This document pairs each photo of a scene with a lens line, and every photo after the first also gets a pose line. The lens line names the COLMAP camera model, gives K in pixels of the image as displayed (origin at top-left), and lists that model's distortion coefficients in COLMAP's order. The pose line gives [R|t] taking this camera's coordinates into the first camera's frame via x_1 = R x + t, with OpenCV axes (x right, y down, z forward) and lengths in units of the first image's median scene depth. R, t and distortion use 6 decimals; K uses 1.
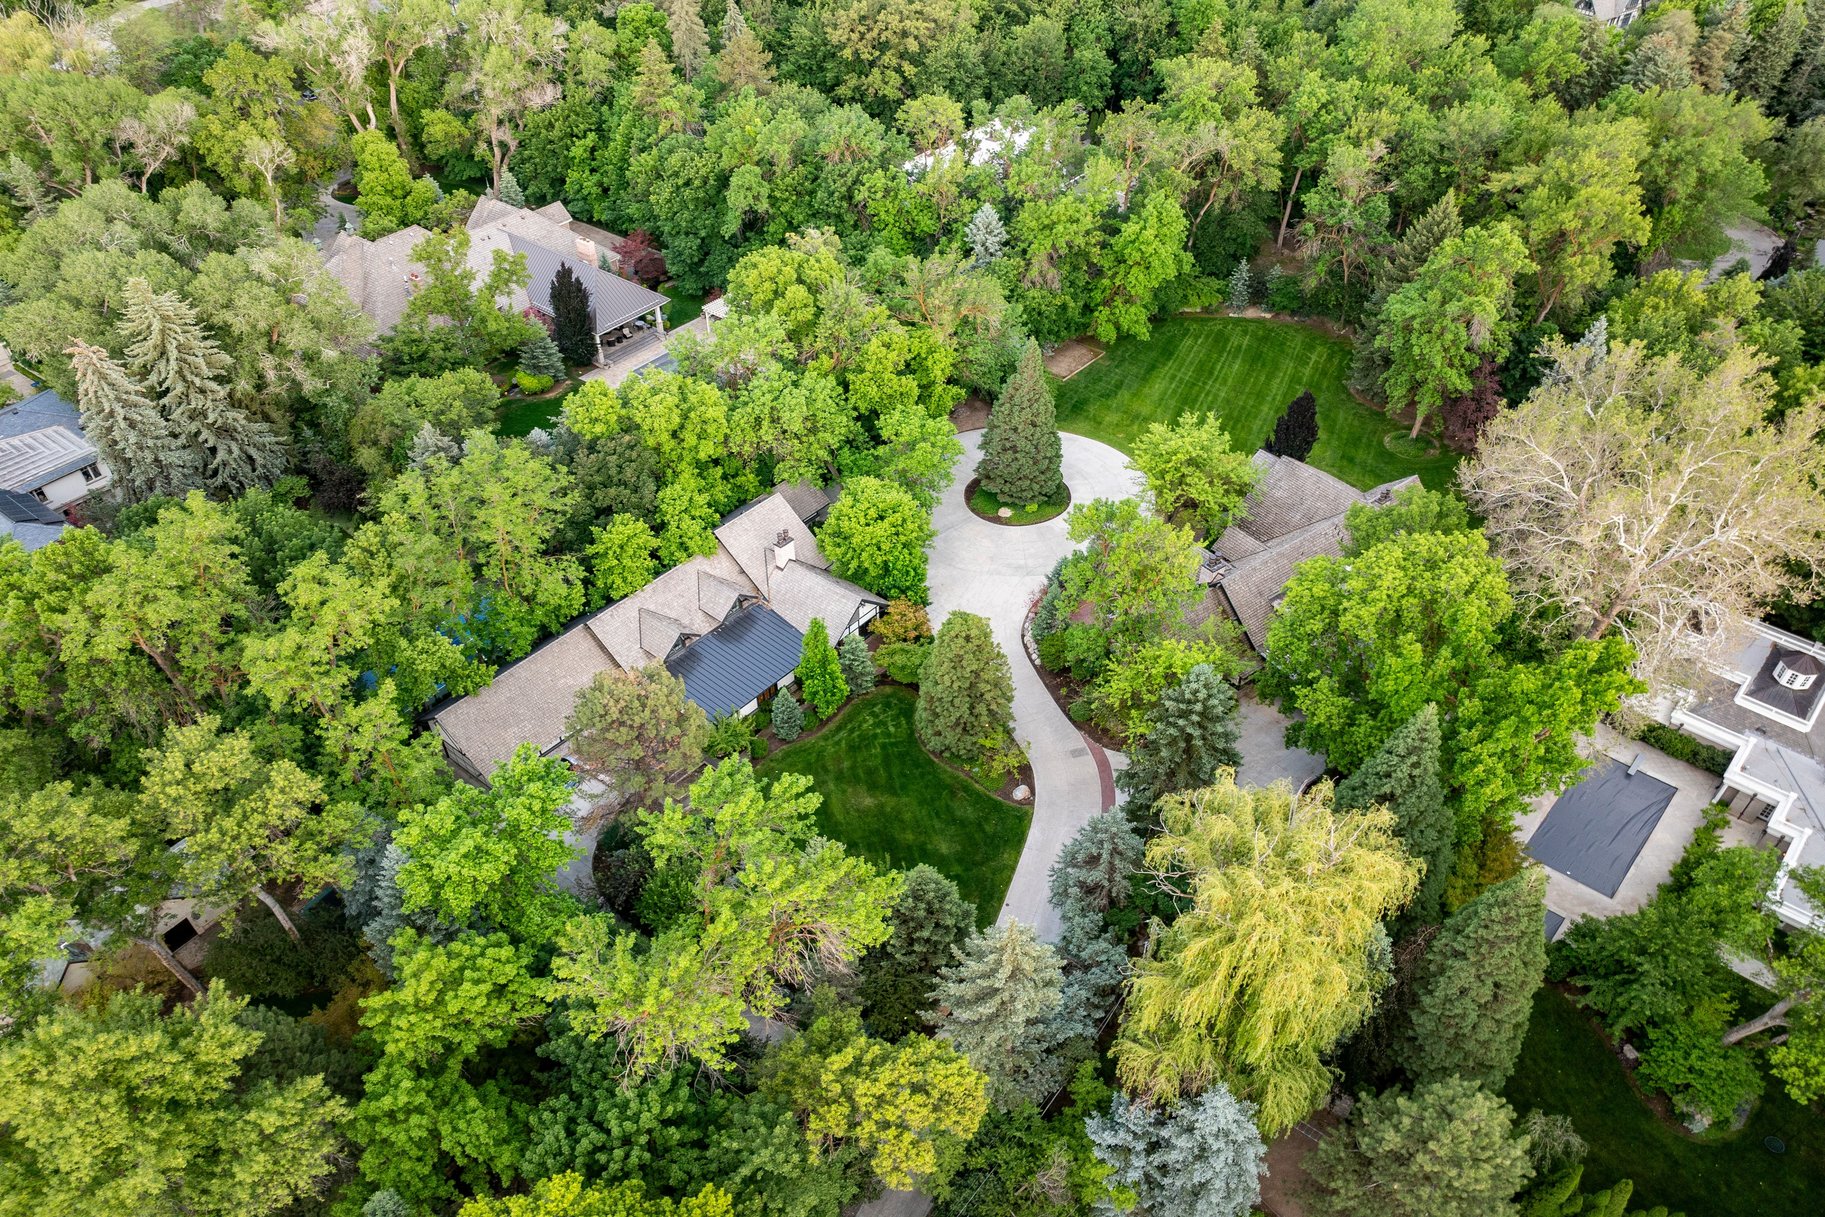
lens RADIAL K [[1428.2, 0, 919.6], [0, 1428.2, 608.3], [0, 0, 1]] dist [-0.000668, -0.008849]
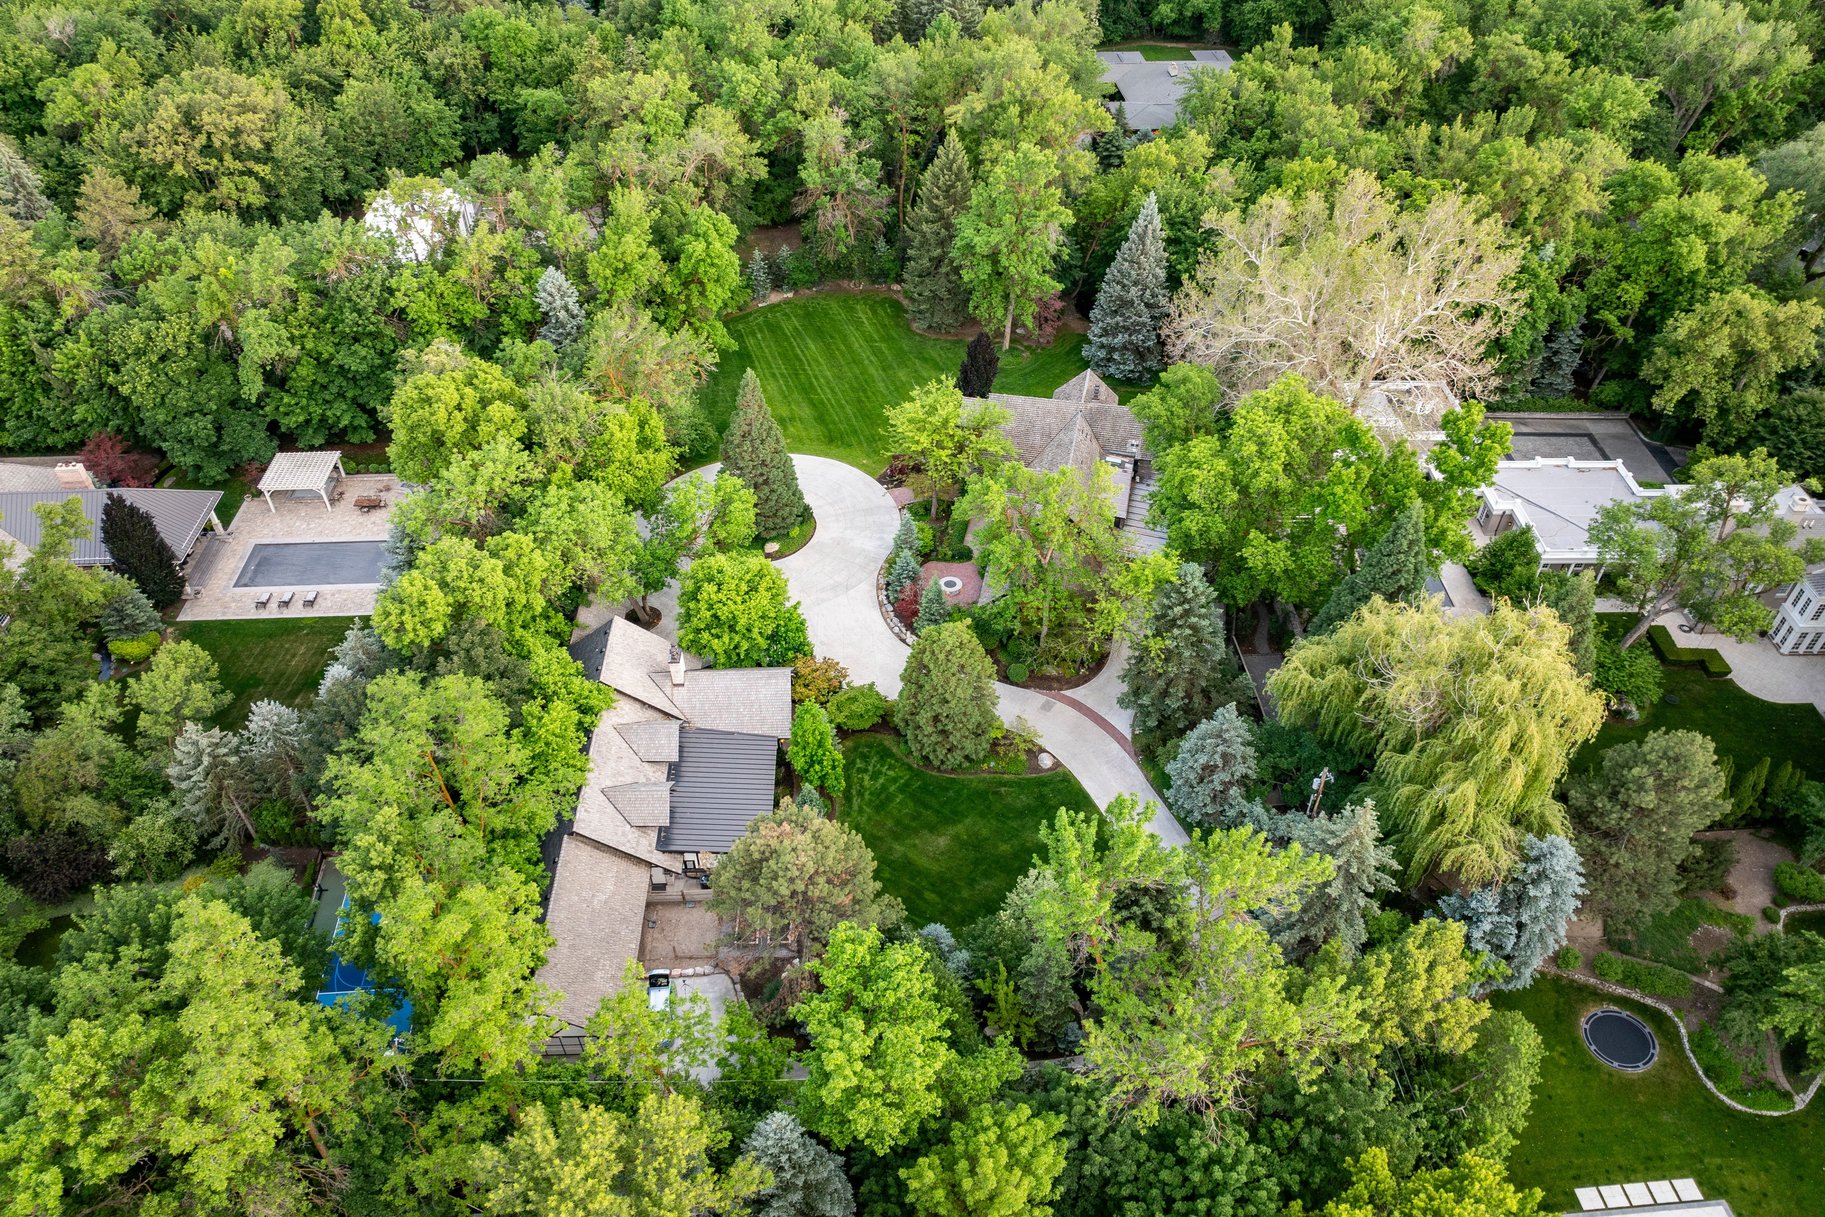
lens RADIAL K [[1428.2, 0, 919.6], [0, 1428.2, 608.3], [0, 0, 1]] dist [-0.000668, -0.008849]
pose [[0.752616, -0.413693, 0.512276, -0.332882], [0.414878, 0.902068, 0.118950, -0.090523], [-0.511317, 0.123008, 0.850544, 0.106881]]
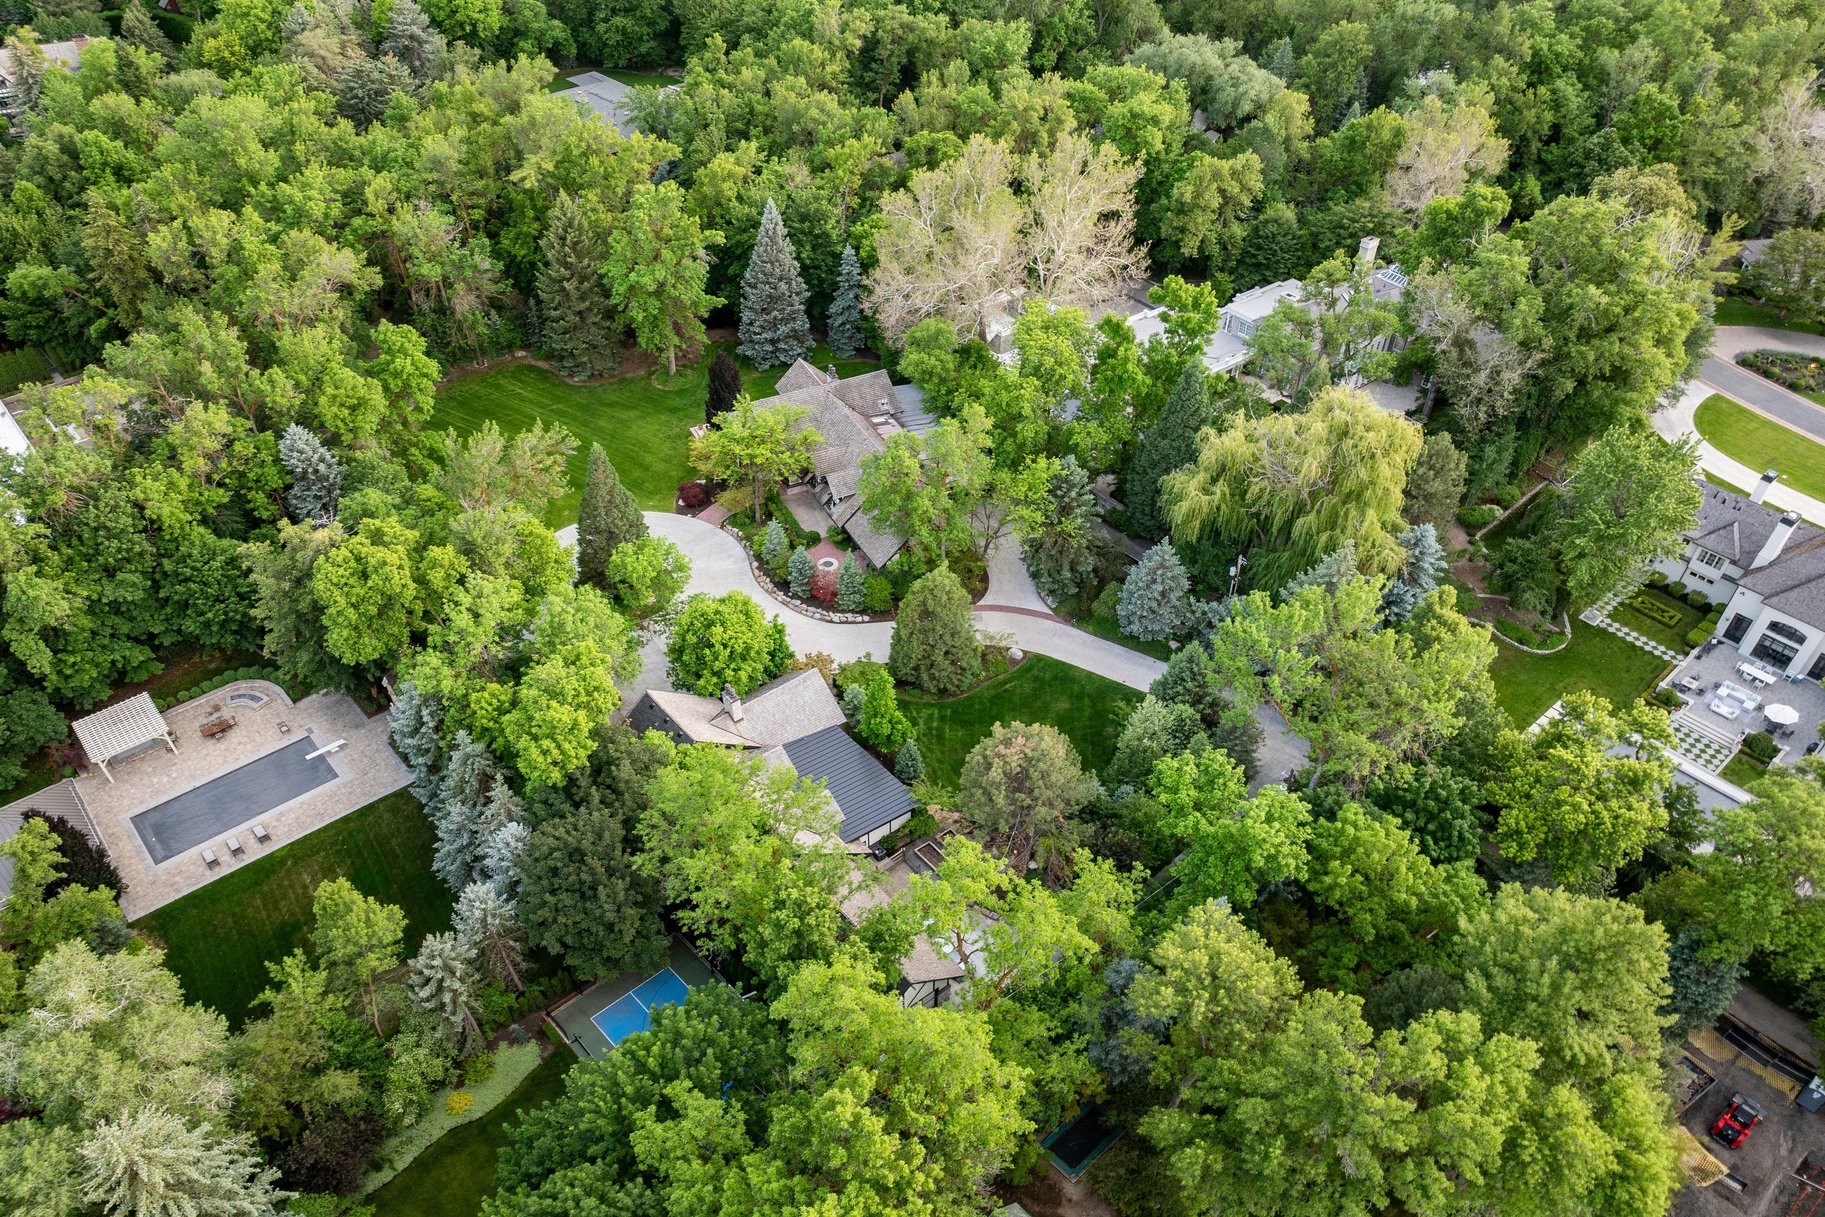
lens RADIAL K [[1428.2, 0, 919.6], [0, 1428.2, 608.3], [0, 0, 1]] dist [-0.000668, -0.008849]
pose [[0.193672, -0.611788, 0.766946, -0.595545], [0.615240, 0.684663, 0.390789, -0.294895], [-0.764180, 0.396171, 0.508997, 0.287652]]
